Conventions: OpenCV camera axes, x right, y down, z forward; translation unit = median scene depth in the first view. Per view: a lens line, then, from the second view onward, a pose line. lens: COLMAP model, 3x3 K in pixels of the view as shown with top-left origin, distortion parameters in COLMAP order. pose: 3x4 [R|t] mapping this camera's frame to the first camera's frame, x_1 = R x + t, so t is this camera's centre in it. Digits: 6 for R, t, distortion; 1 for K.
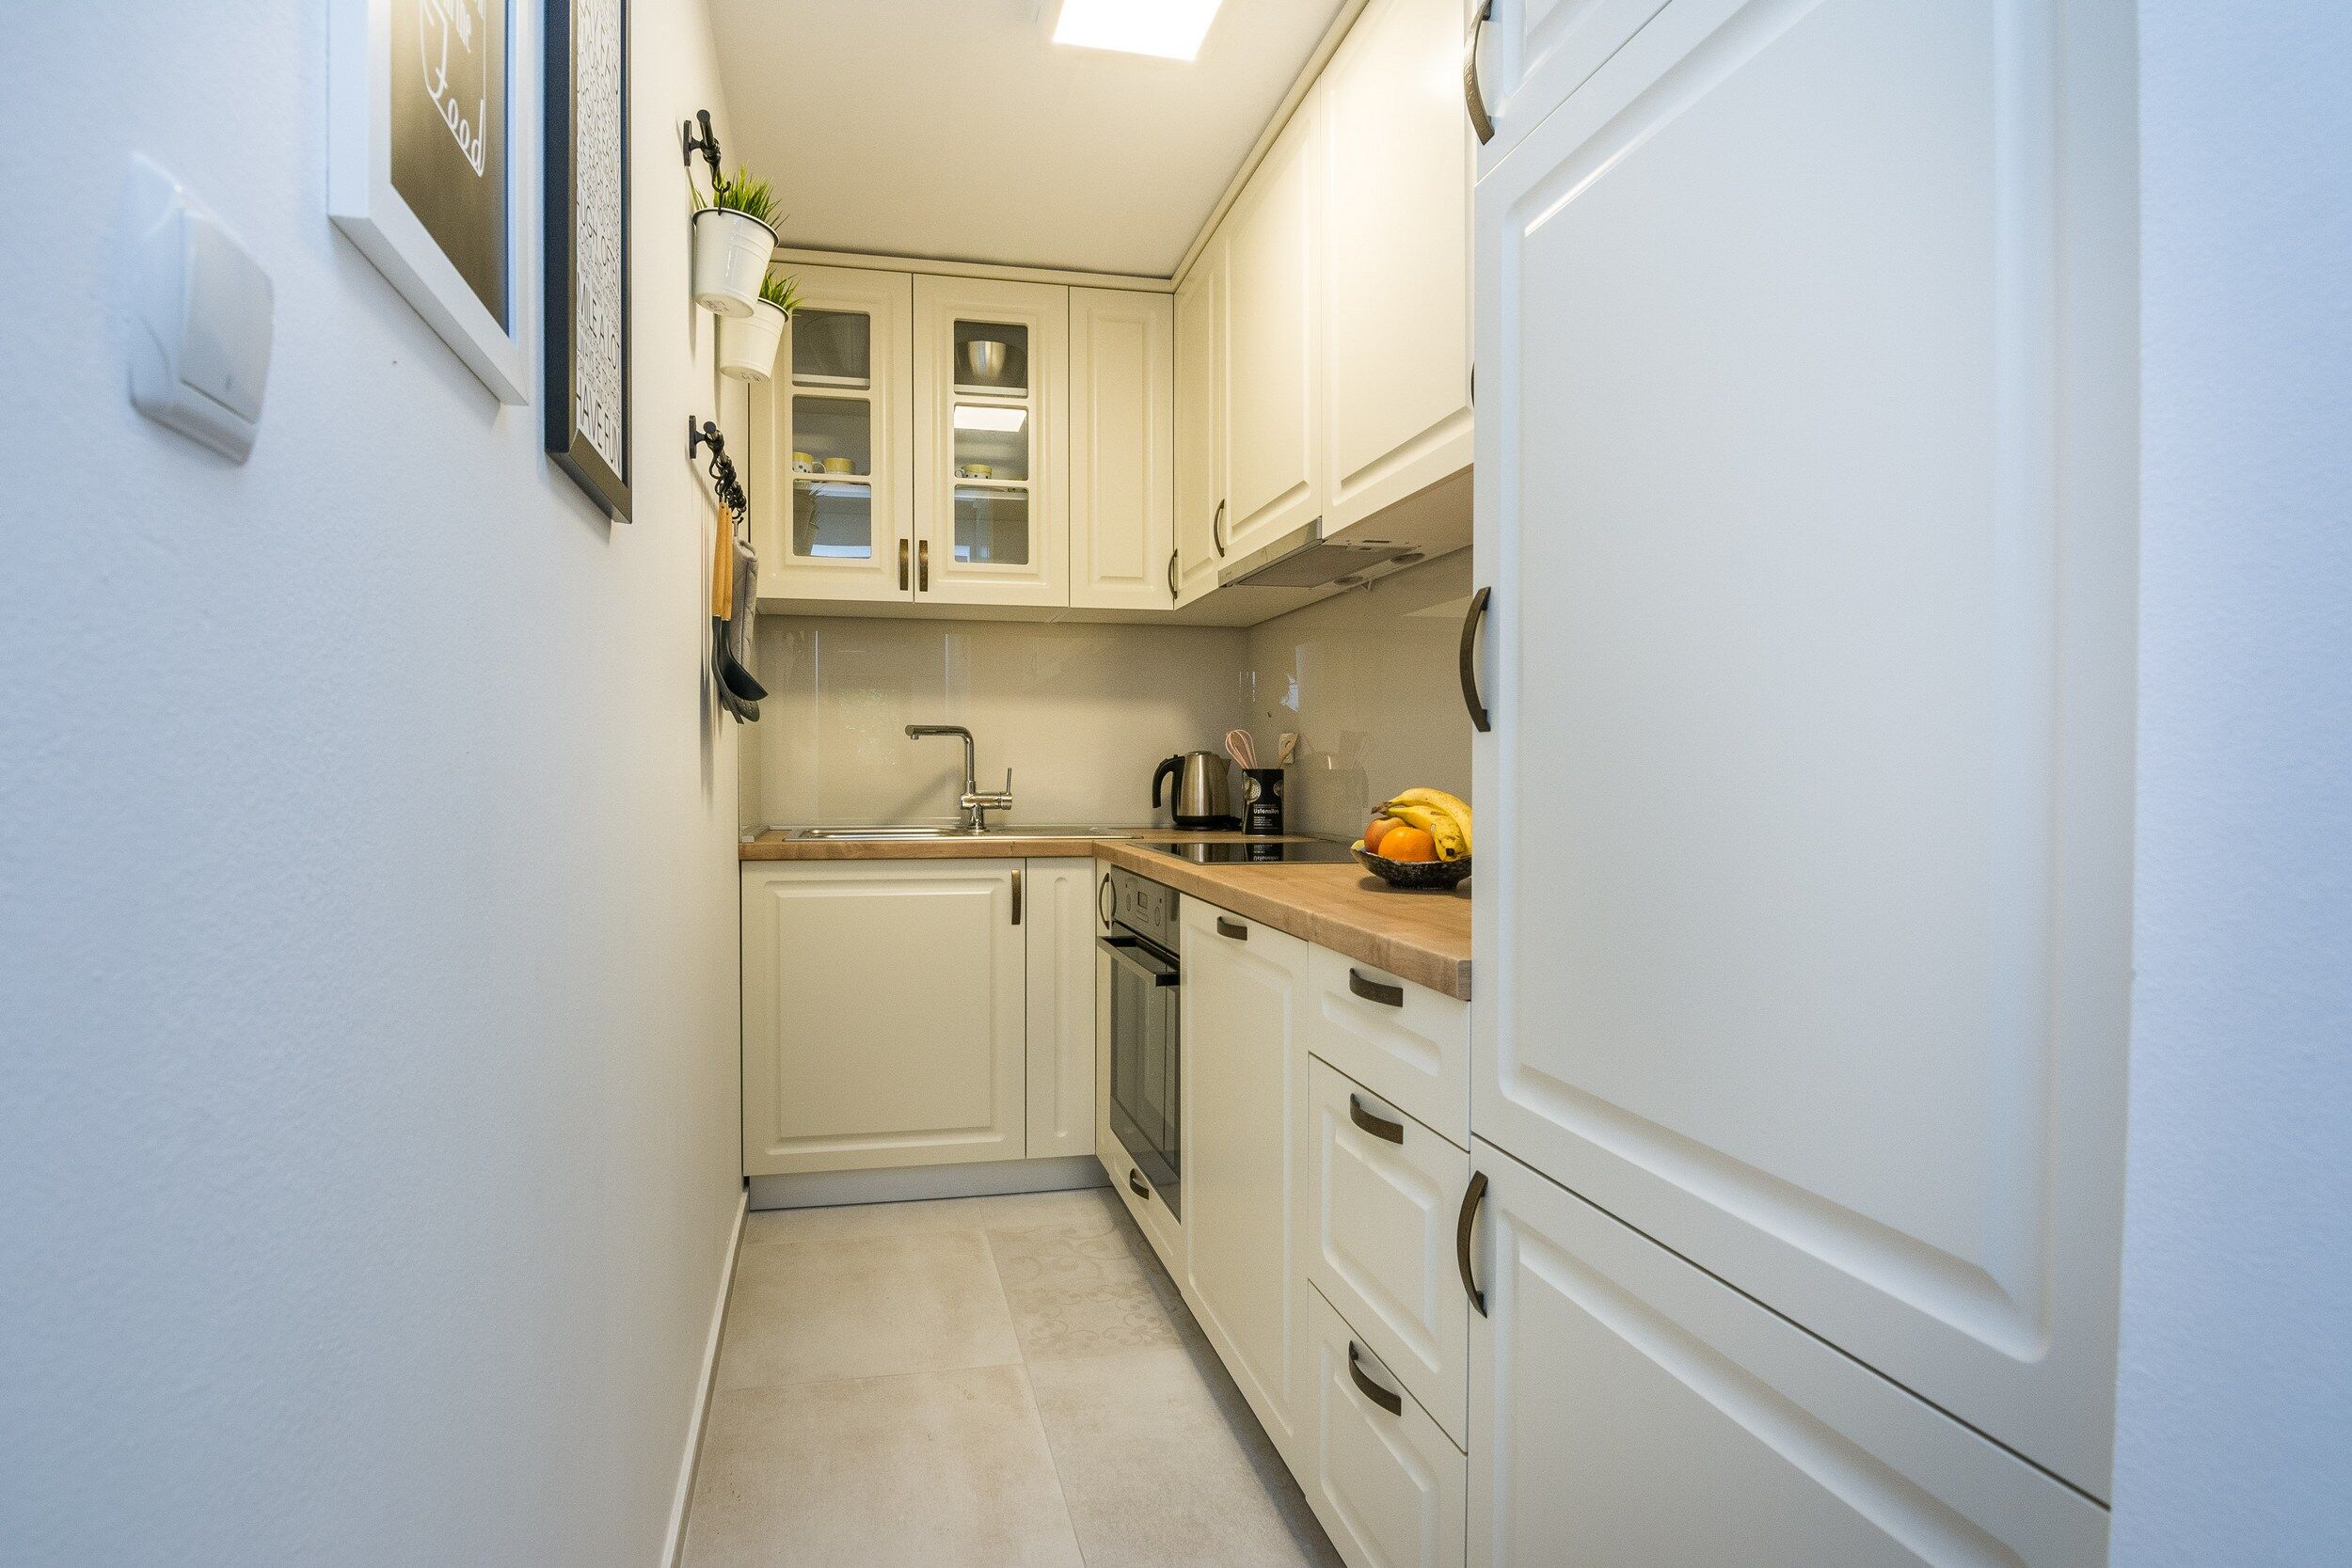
lens RADIAL K [[1201.1, 0, 1194.0], [0, 1201.1, 770.8], [0, 0, 1]] dist [-0.001809, -0.015250]
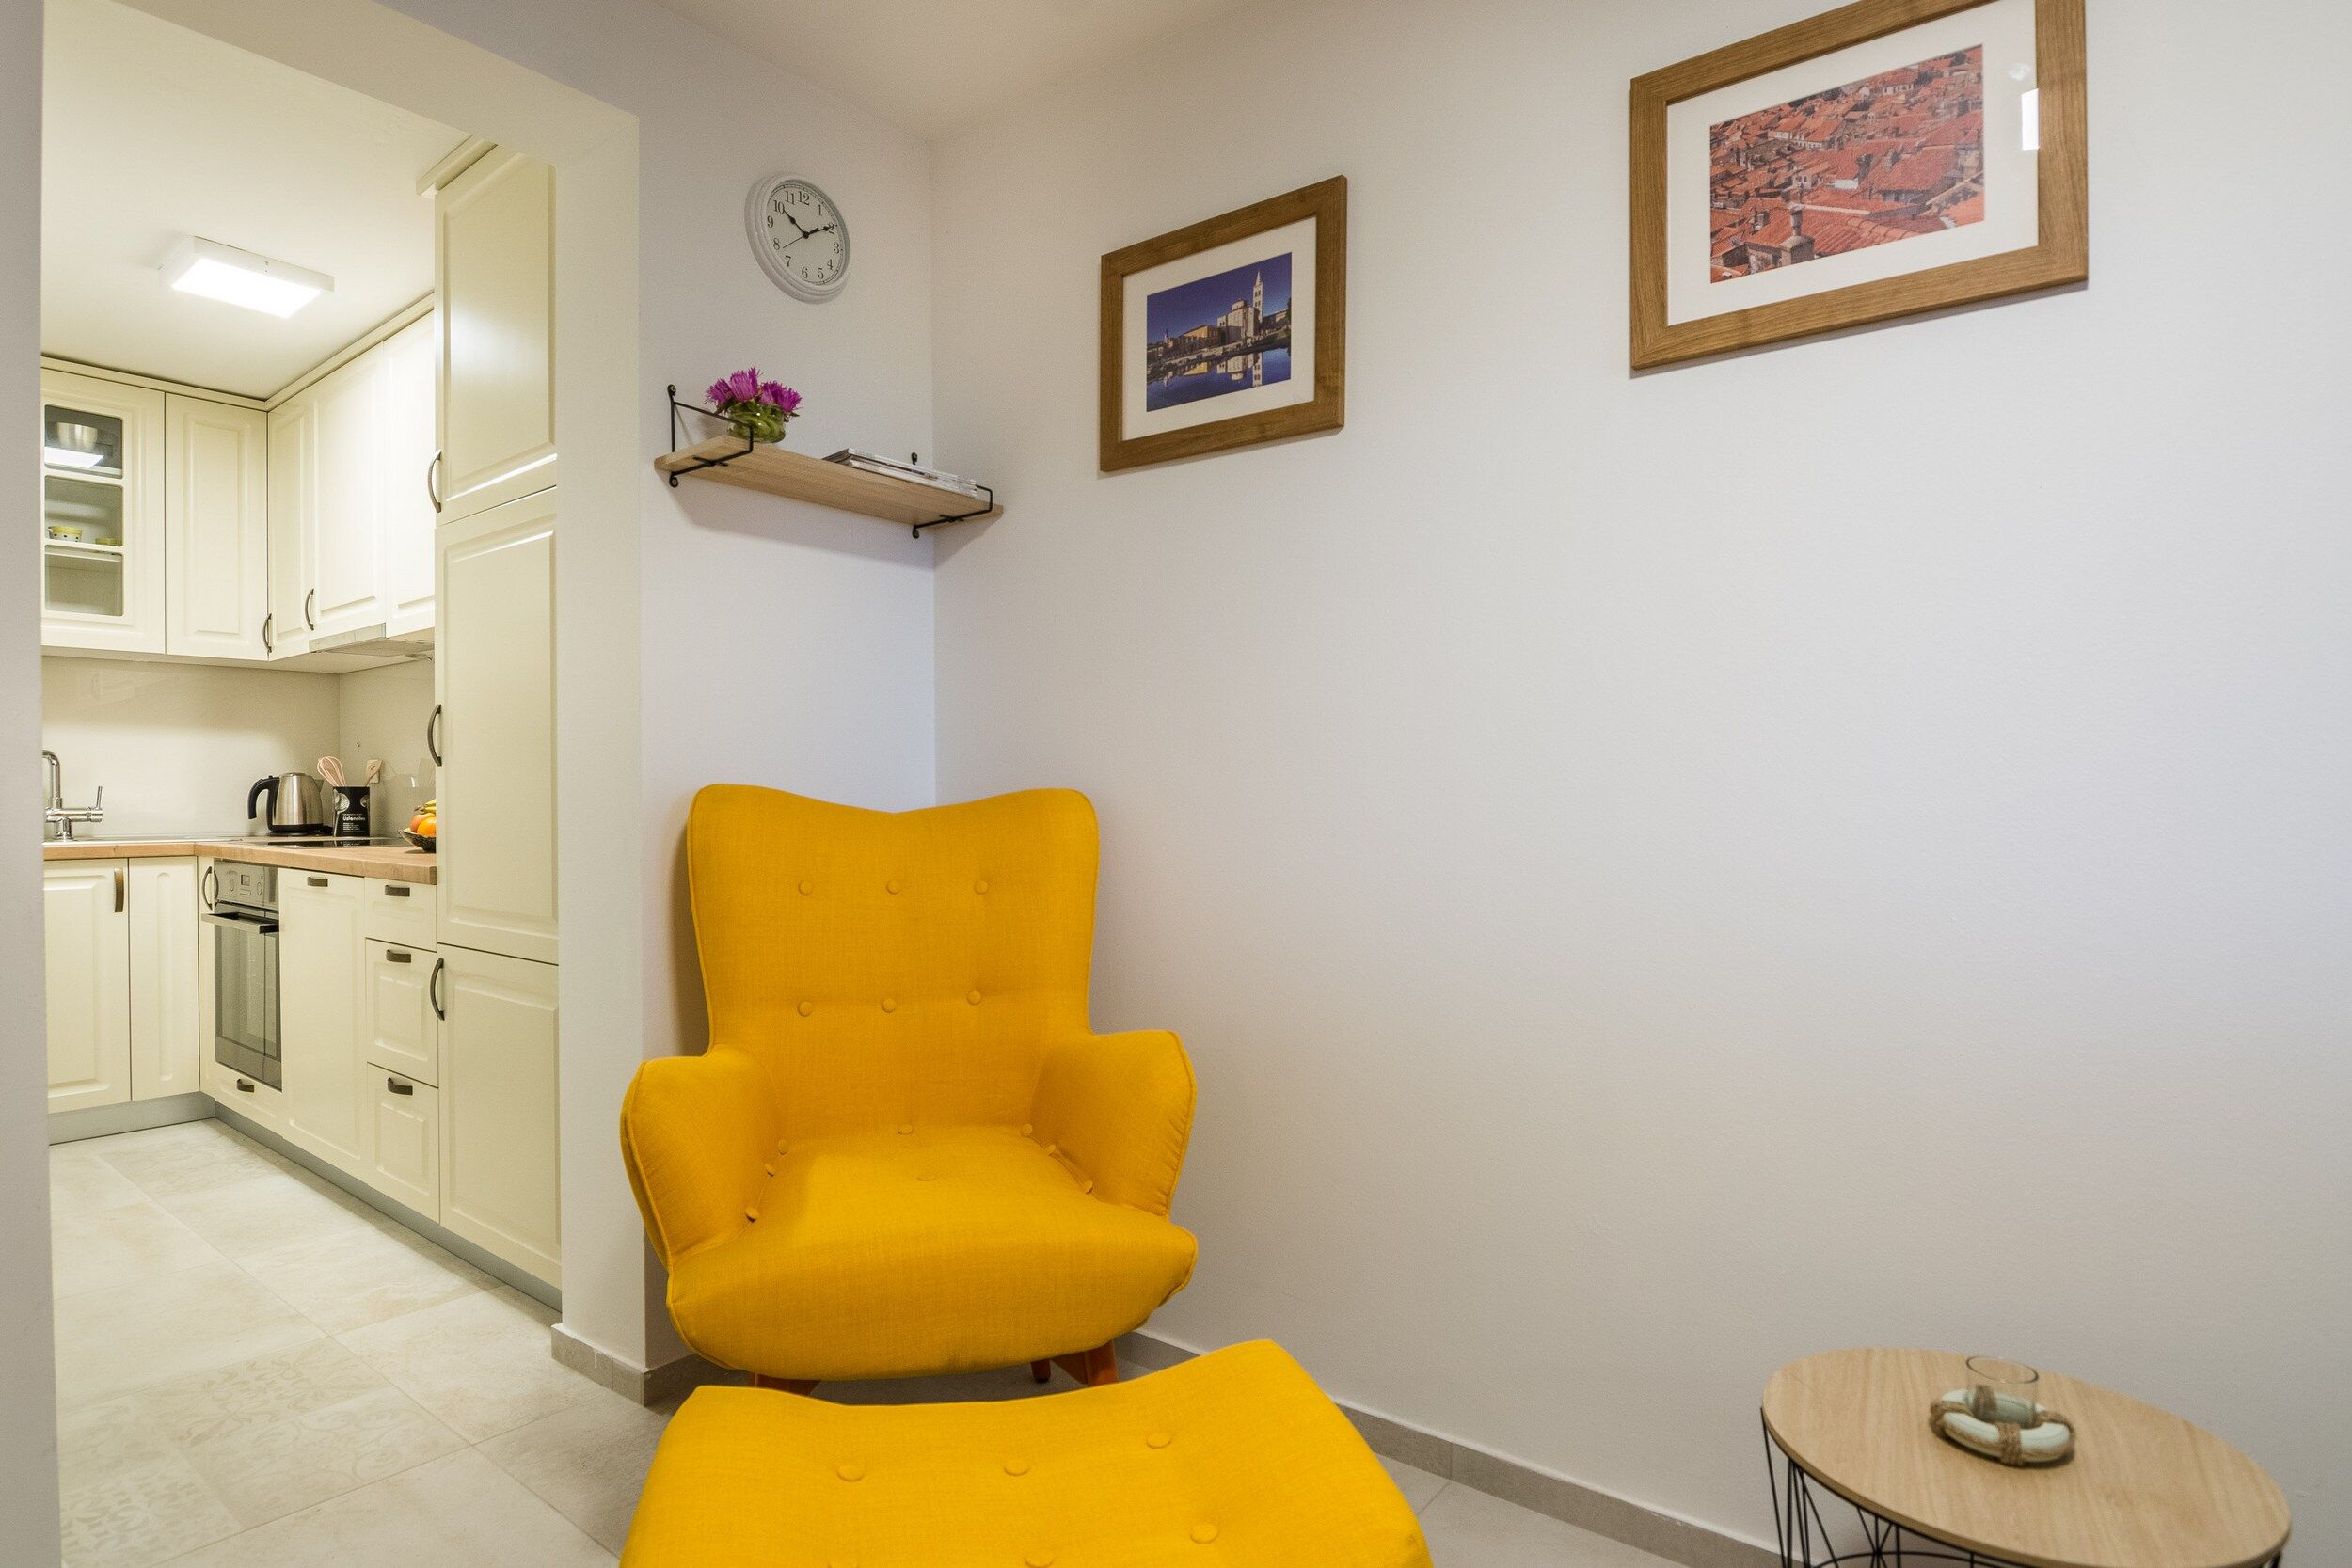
lens RADIAL K [[1228.4, 0, 1121.8], [0, 1228.4, 802.0], [0, 0, 1]] dist [-0.001976, -0.013896]
pose [[0.825279, -0.008173, 0.564666, -0.003297], [0.004158, 0.999956, 0.008395, 0.007148], [-0.564710, -0.004580, 0.825277, -0.553428]]
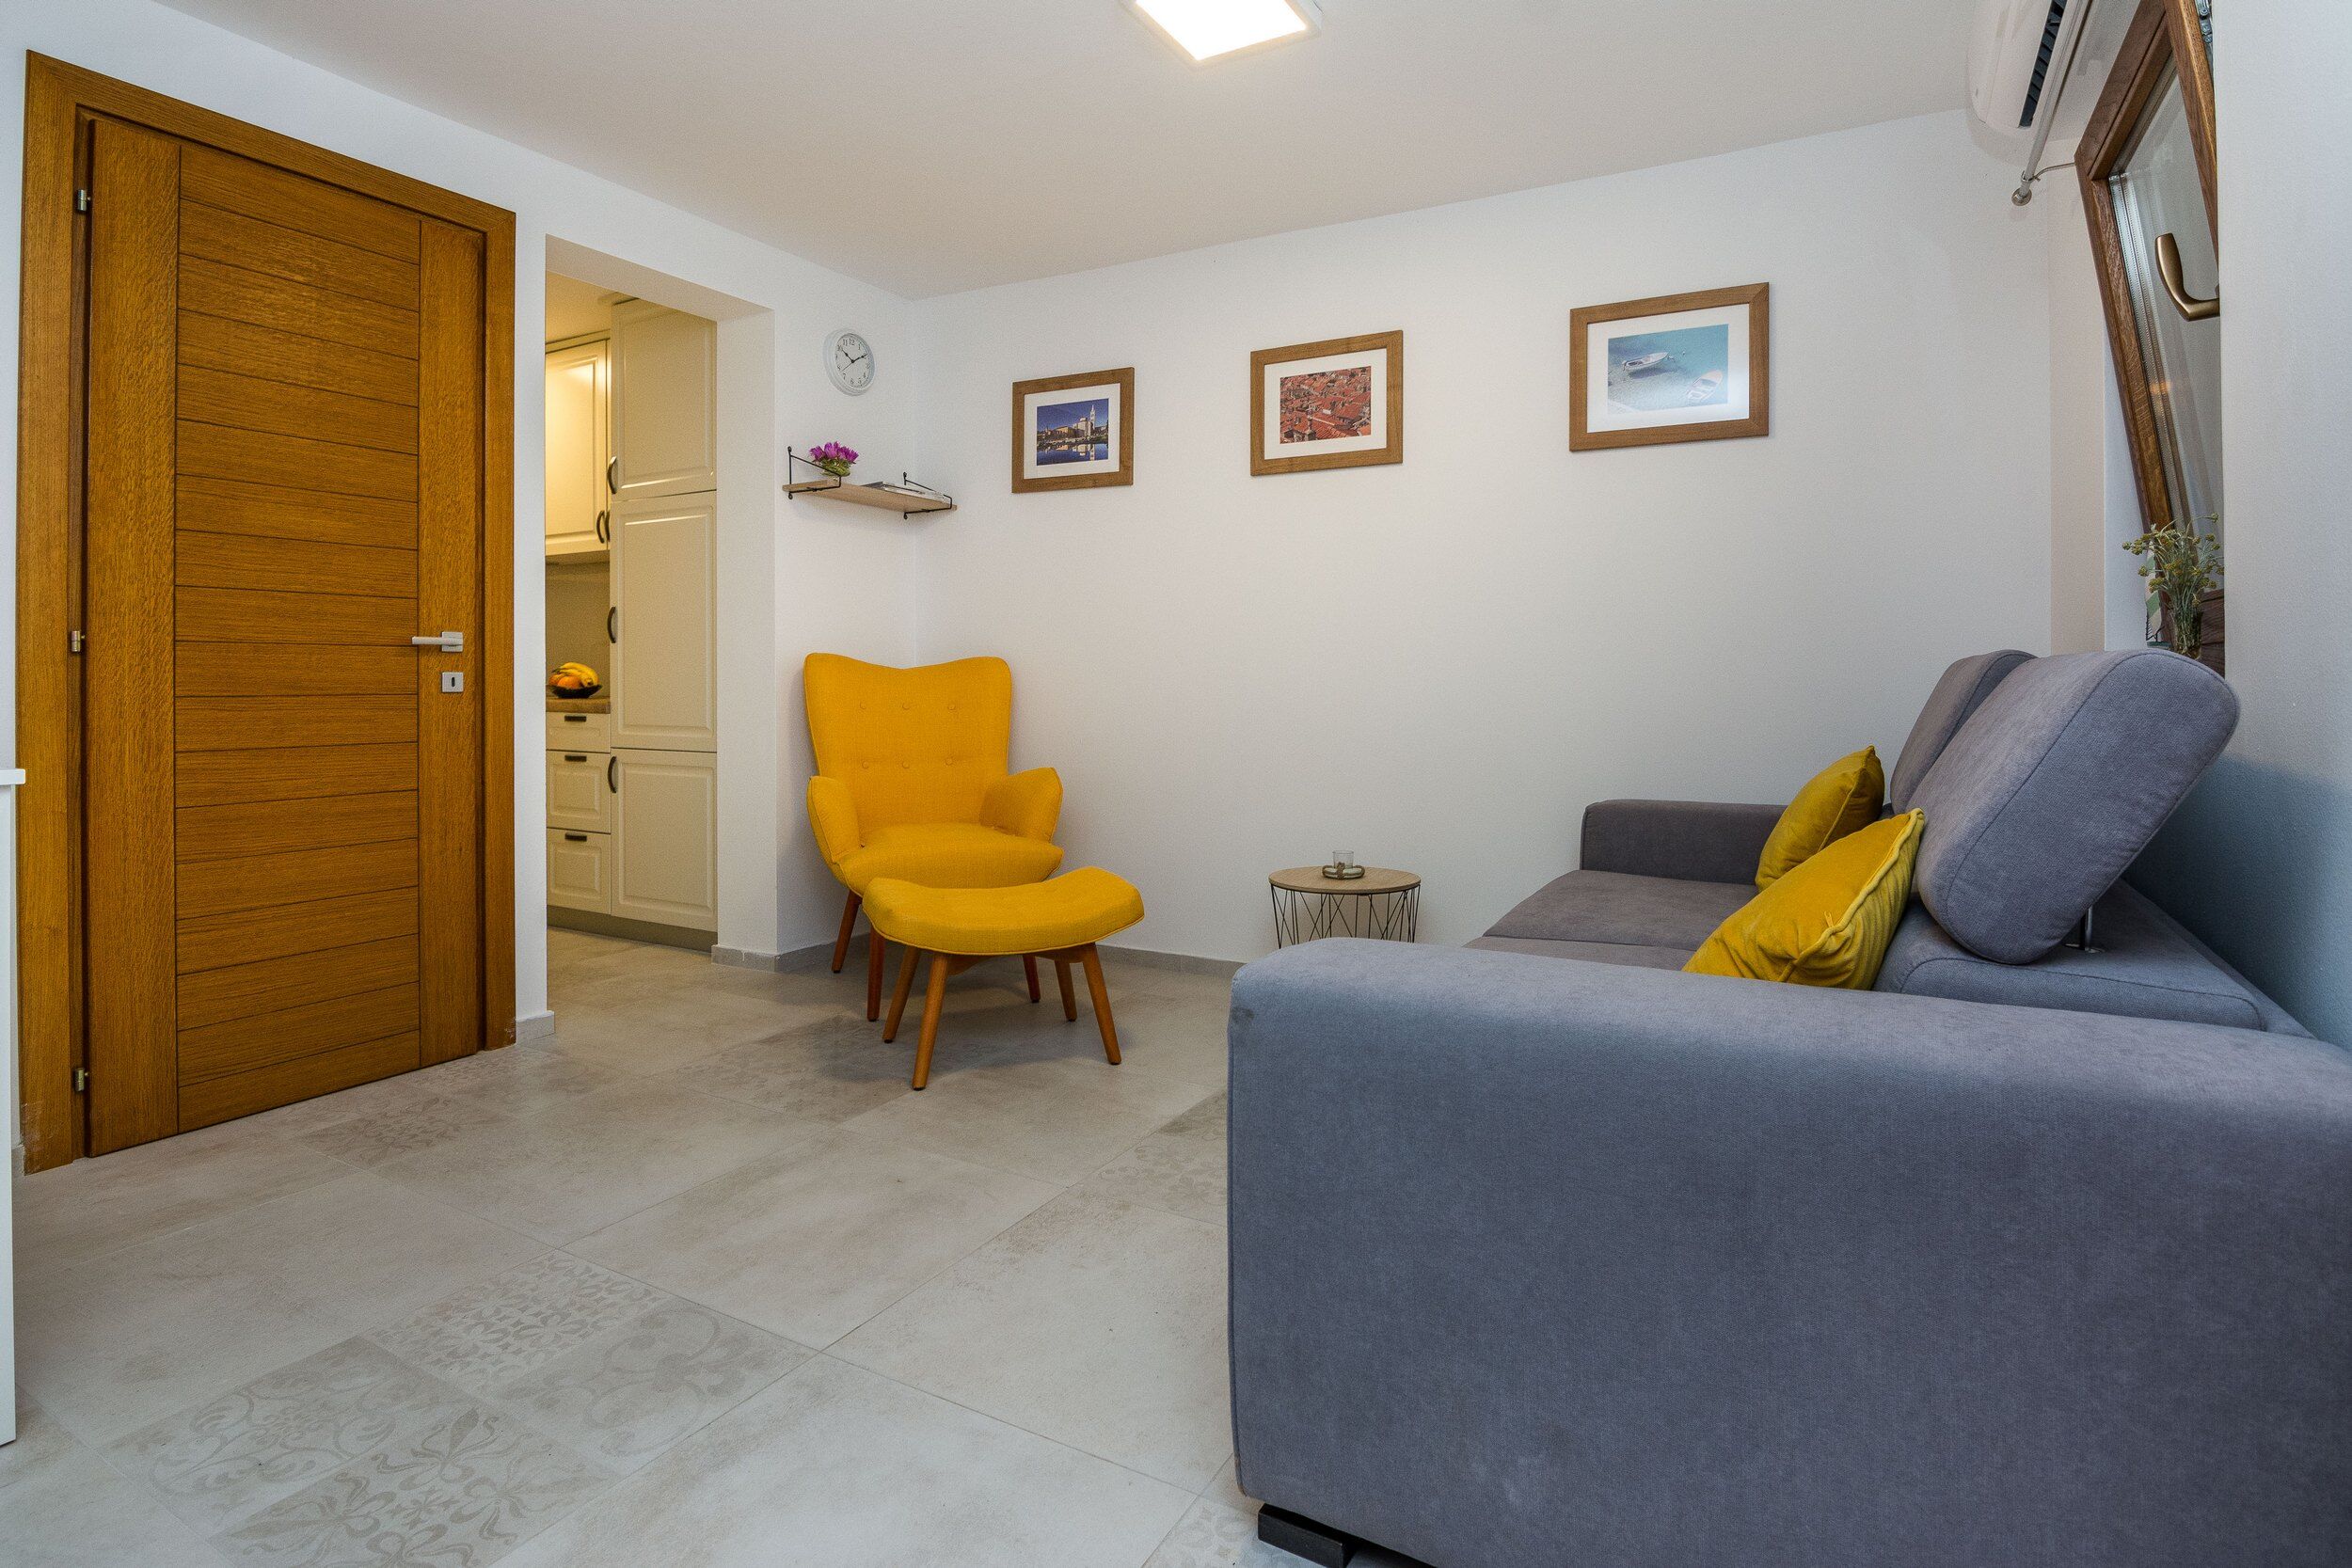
lens RADIAL K [[1166.7, 0, 1210.9], [0, 1166.7, 675.8], [0, 0, 1]] dist [0.002136, -0.015273]
pose [[0.700006, -0.001263, 0.714136, -0.367037], [0.002703, 0.999996, -0.000881, 0.027132], [-0.714132, 0.002547, 0.700006, -1.005858]]
